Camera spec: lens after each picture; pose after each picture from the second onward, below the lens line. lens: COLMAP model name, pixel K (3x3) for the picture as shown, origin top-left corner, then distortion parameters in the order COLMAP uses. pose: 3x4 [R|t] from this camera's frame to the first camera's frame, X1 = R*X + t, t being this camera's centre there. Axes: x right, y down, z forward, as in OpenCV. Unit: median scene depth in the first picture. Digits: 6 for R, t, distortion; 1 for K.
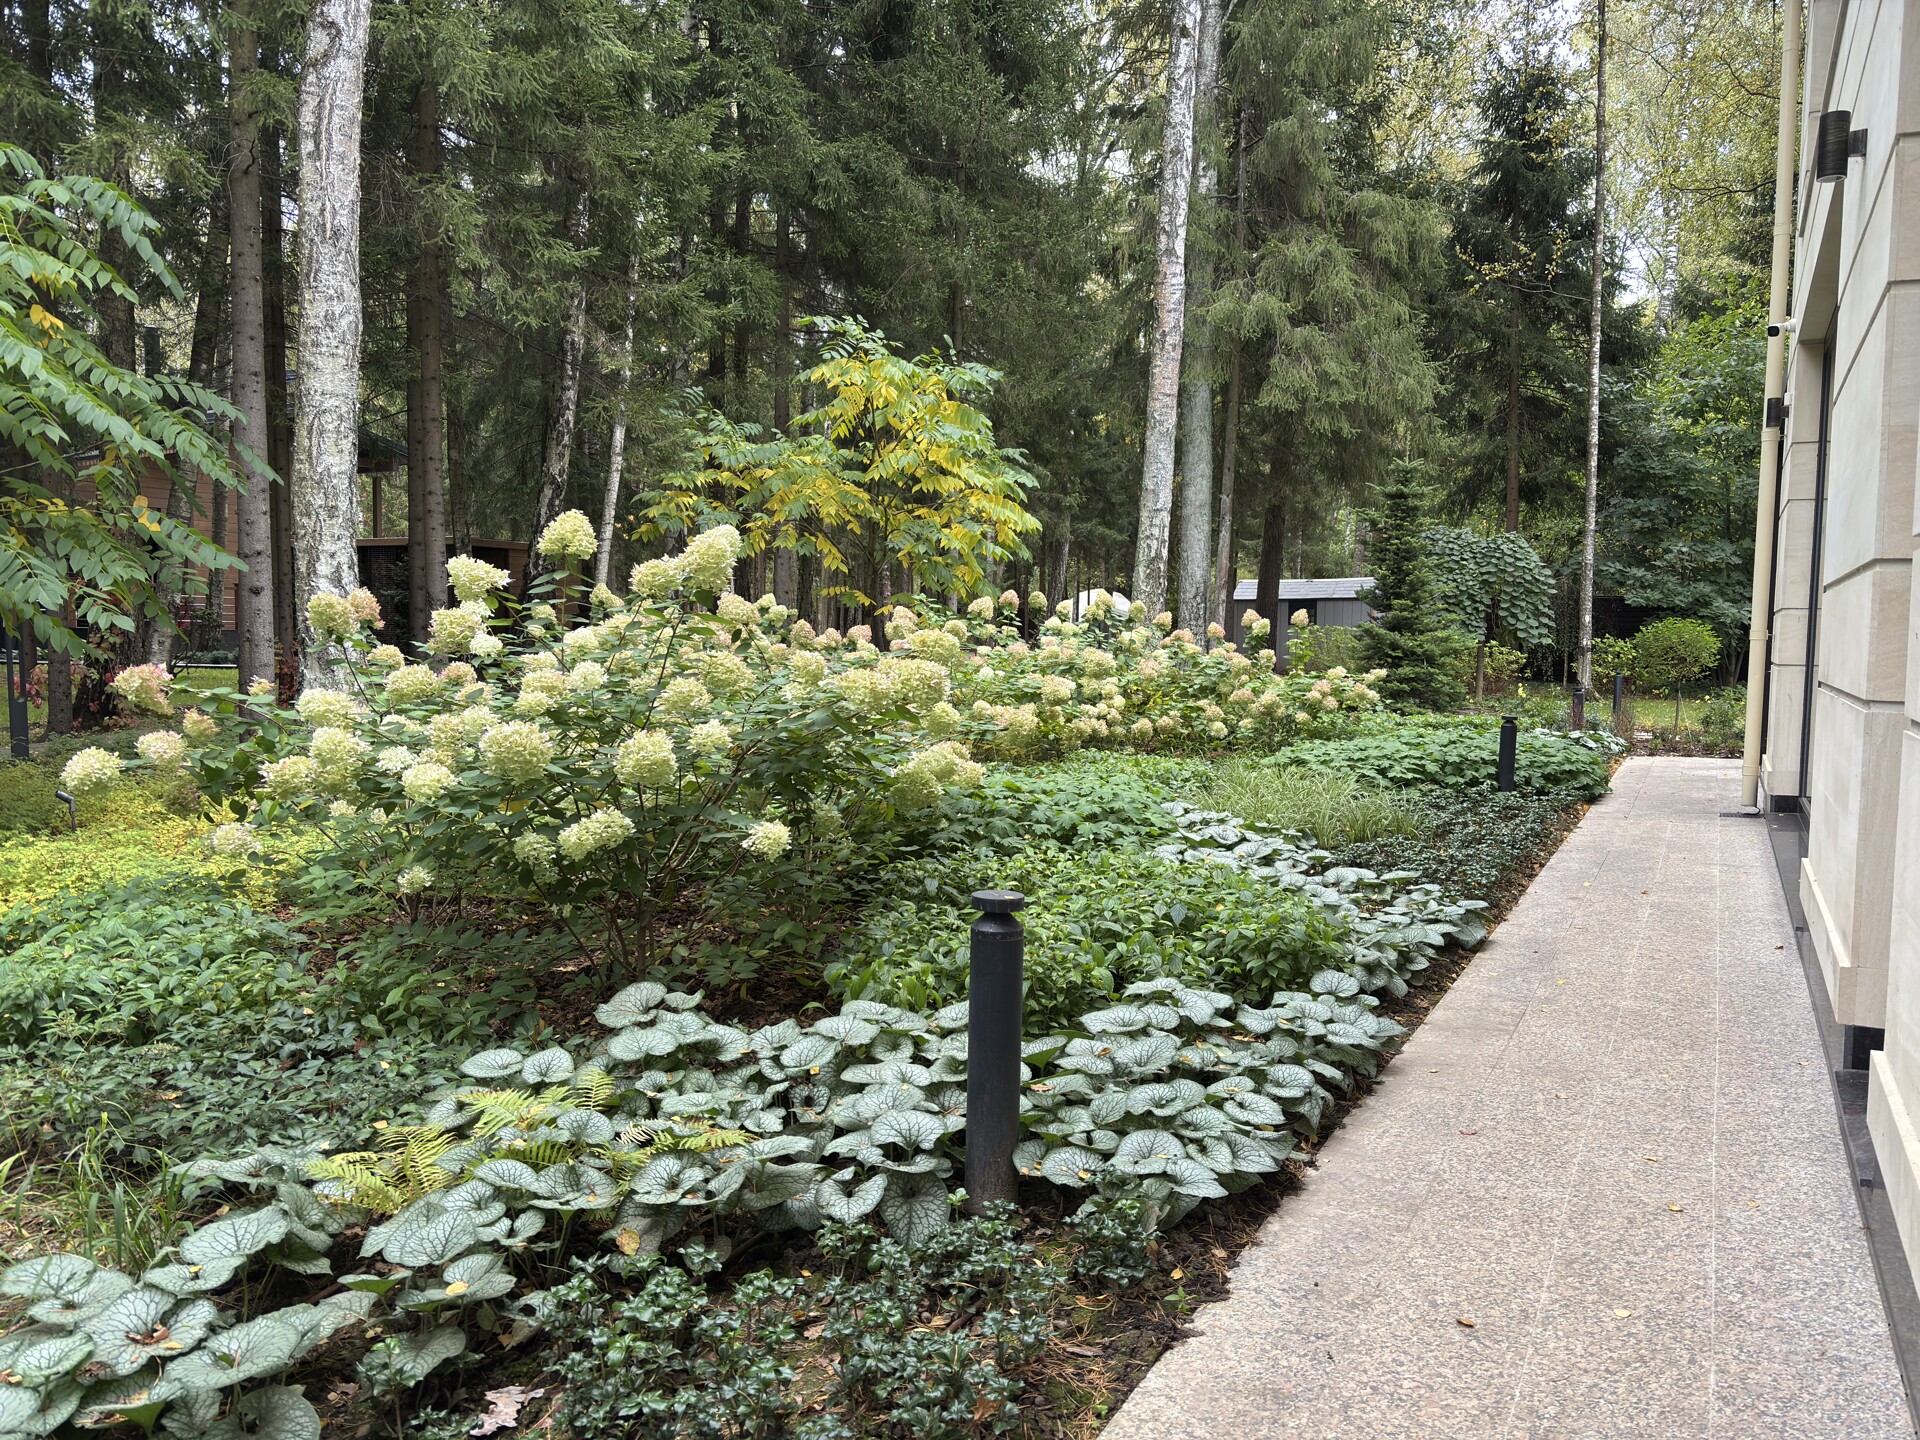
lens RADIAL K [[1465.3, 0, 963.8], [0, 1465.3, 752.5], [0, 0, 1]] dist [0.031826, -0.027983]
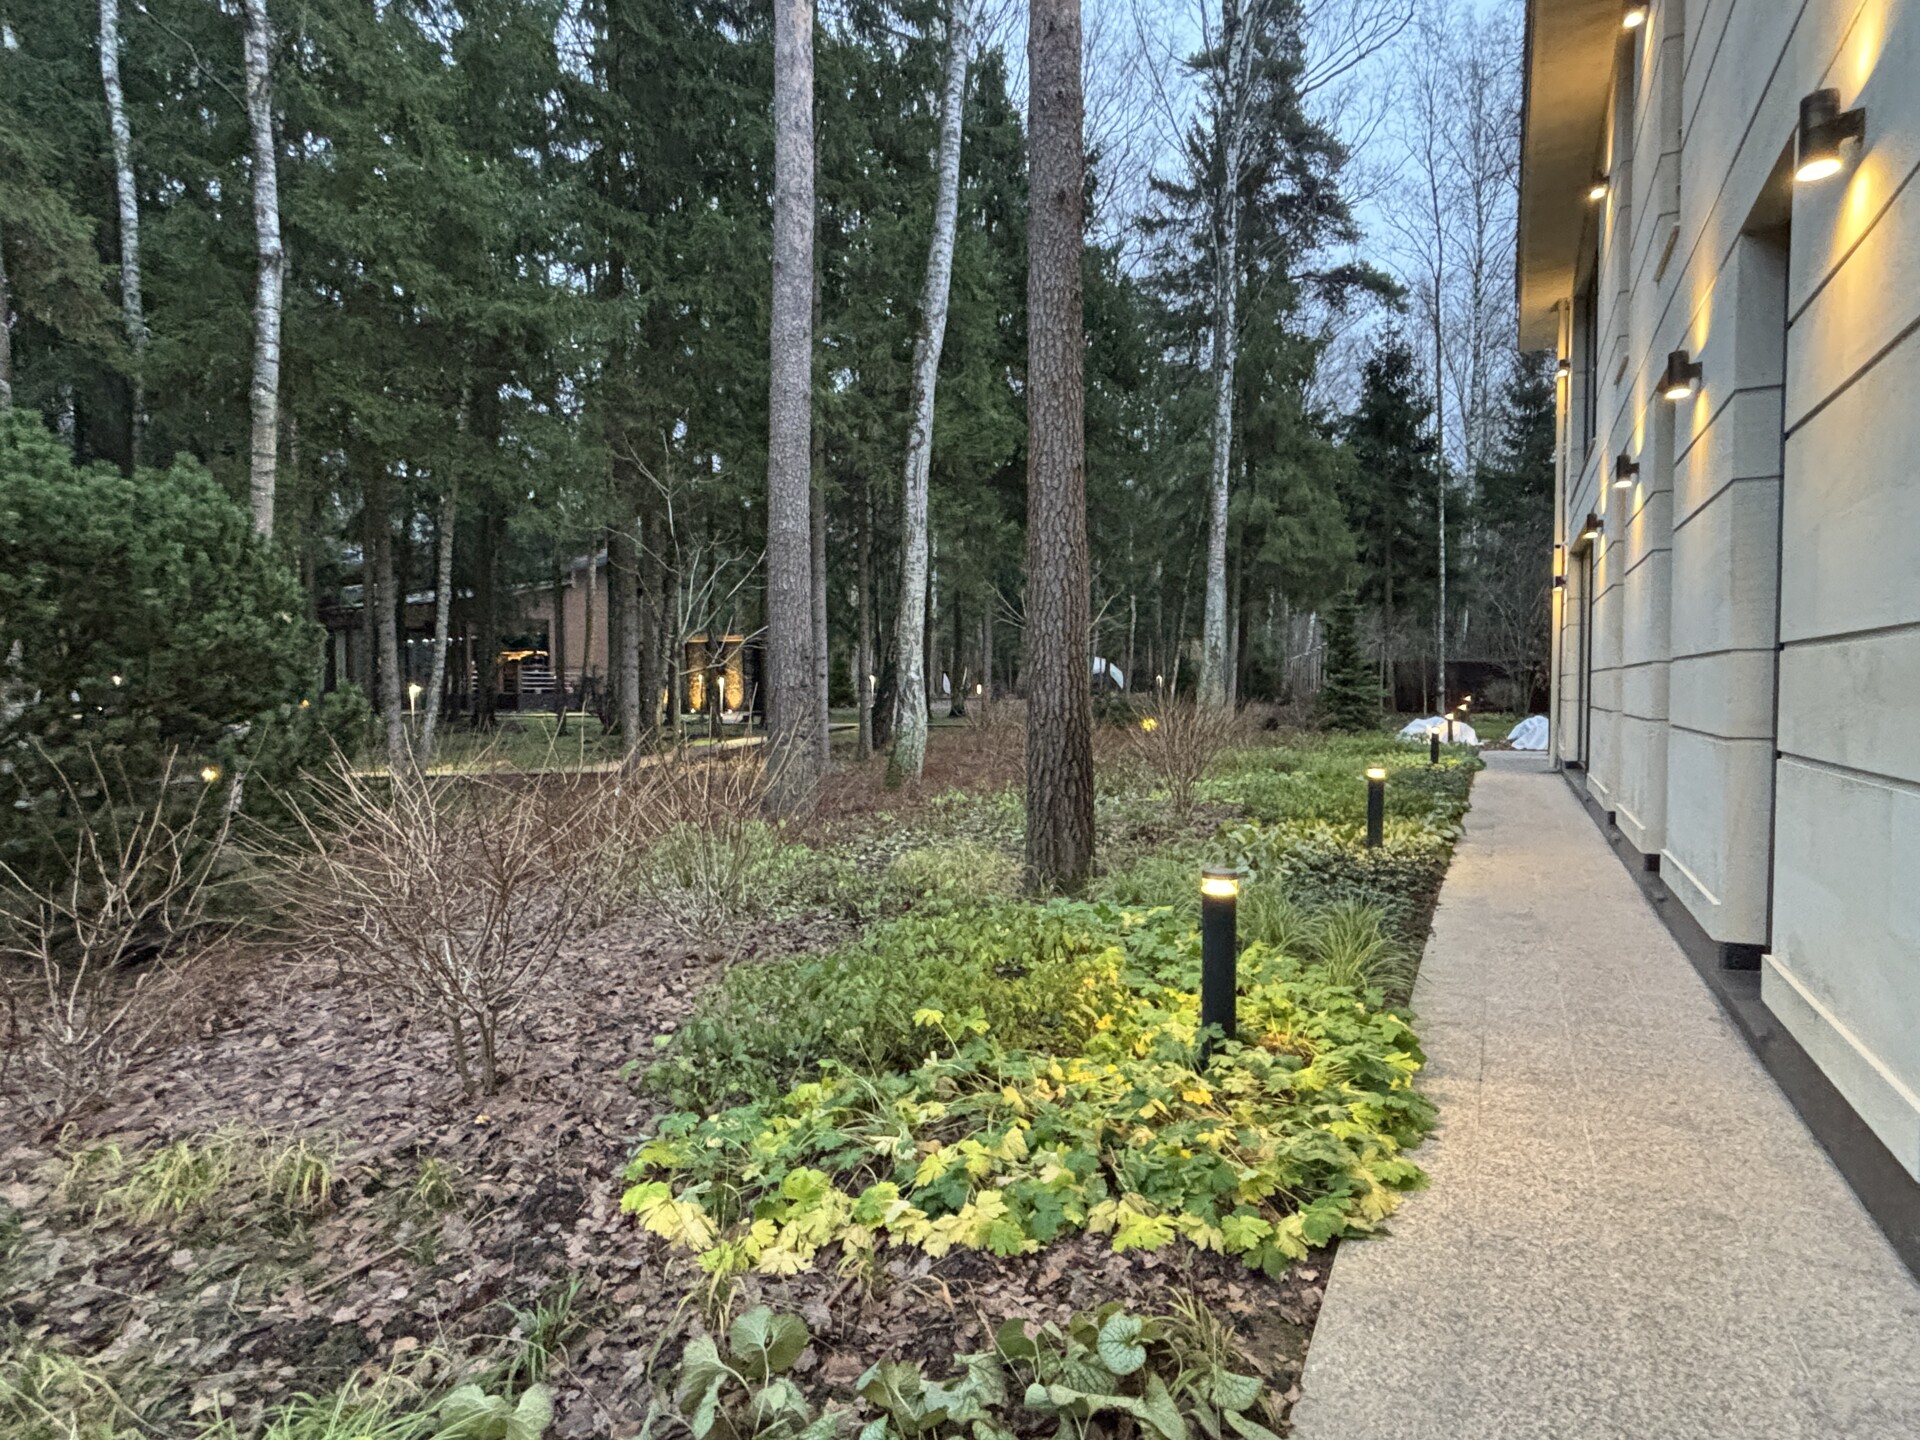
lens RADIAL K [[1016.0, 0, 954.9], [0, 1016.0, 729.5], [0, 0, 1]] dist [0.015388, -0.001313]
pose [[0.999739, -0.016265, -0.016030, -0.156679], [0.015614, 0.999082, -0.039900, 0.013760], [0.016664, 0.039639, 0.999075, -0.240872]]
